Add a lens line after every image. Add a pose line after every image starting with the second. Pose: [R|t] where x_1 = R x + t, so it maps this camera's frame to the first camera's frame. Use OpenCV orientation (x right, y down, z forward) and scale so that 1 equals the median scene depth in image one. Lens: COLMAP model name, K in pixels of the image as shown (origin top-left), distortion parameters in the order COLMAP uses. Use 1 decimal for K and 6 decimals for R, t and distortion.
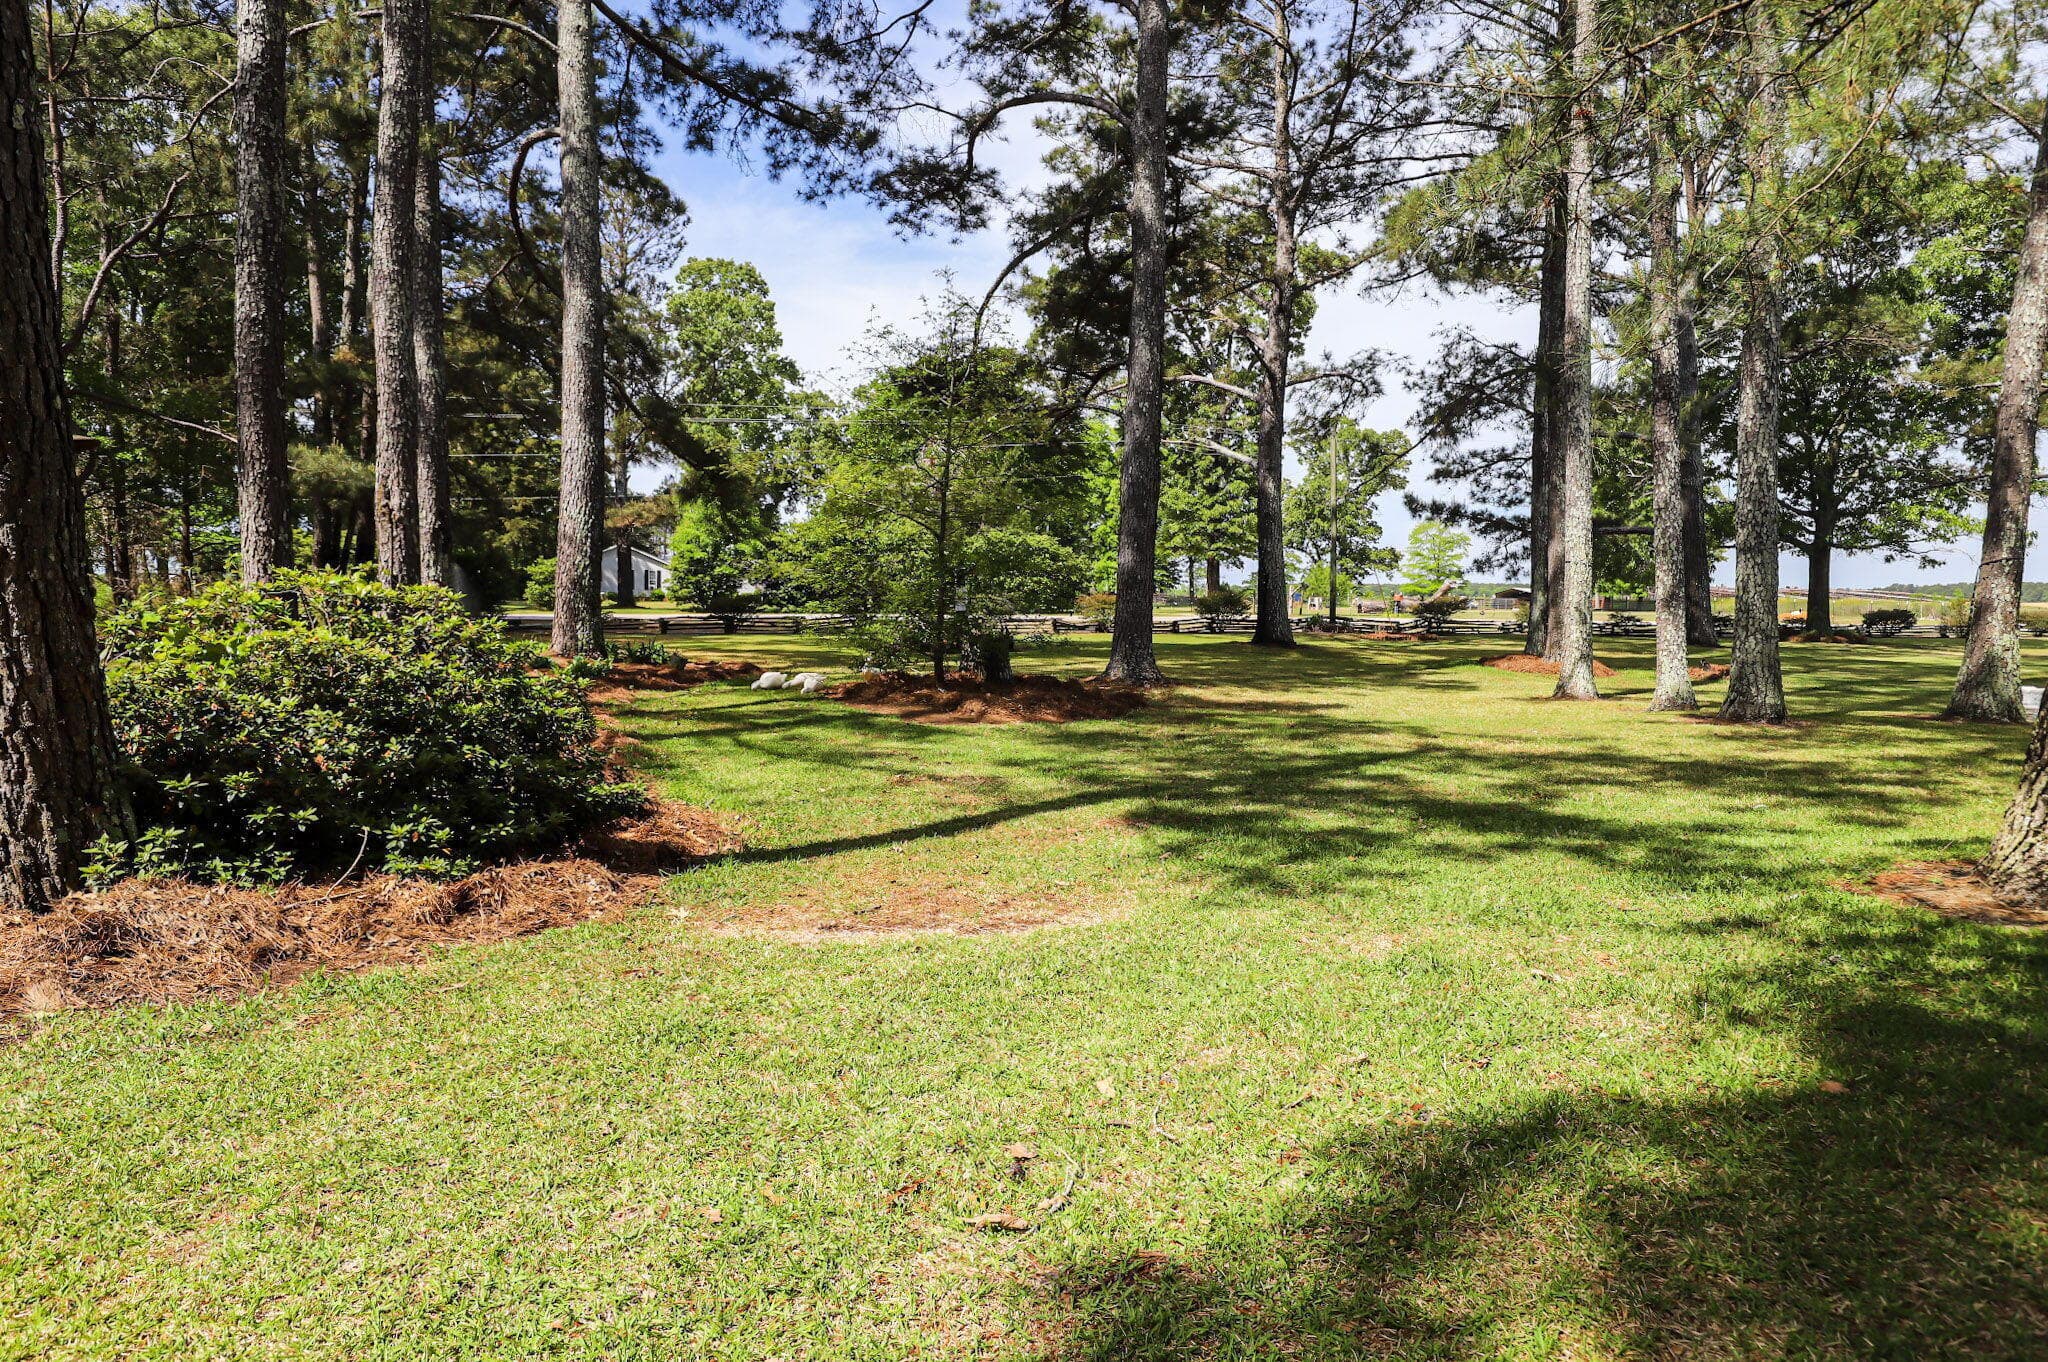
lens RADIAL K [[1929.2, 0, 1024.0], [0, 1929.2, 681.0], [0, 0, 1]] dist [0.055656, 0.000396]
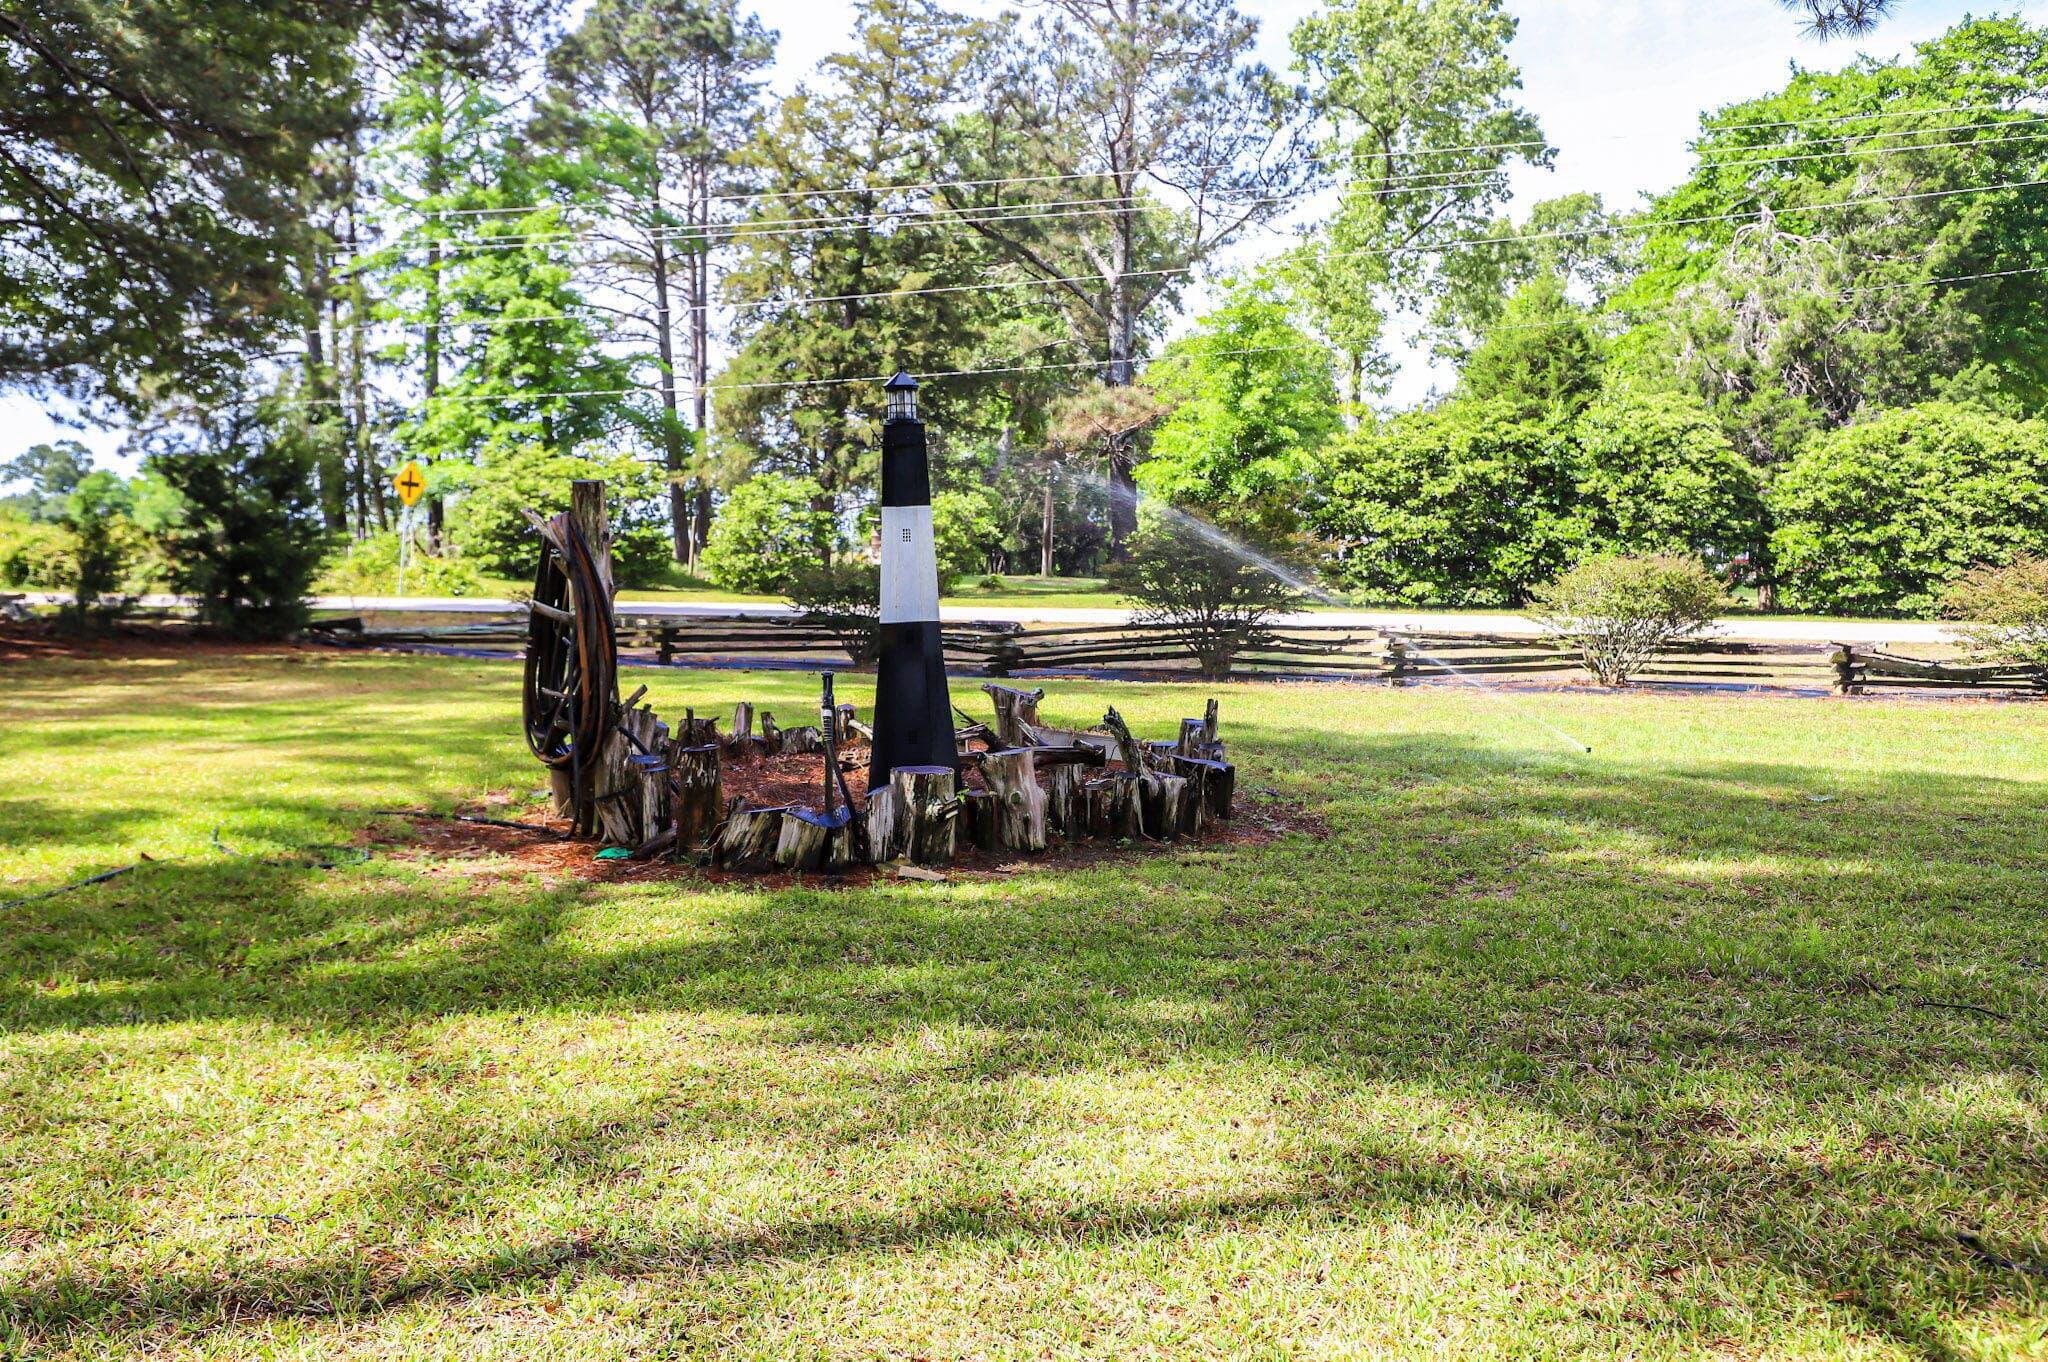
lens RADIAL K [[1929.2, 0, 1024.0], [0, 1929.2, 681.0], [0, 0, 1]] dist [0.055656, 0.000396]
pose [[0.838137, 0.034124, -0.544392, 0.060787], [-0.028383, 0.999418, 0.018949, -0.023669], [0.544722, -0.000430, 0.838617, 0.554169]]
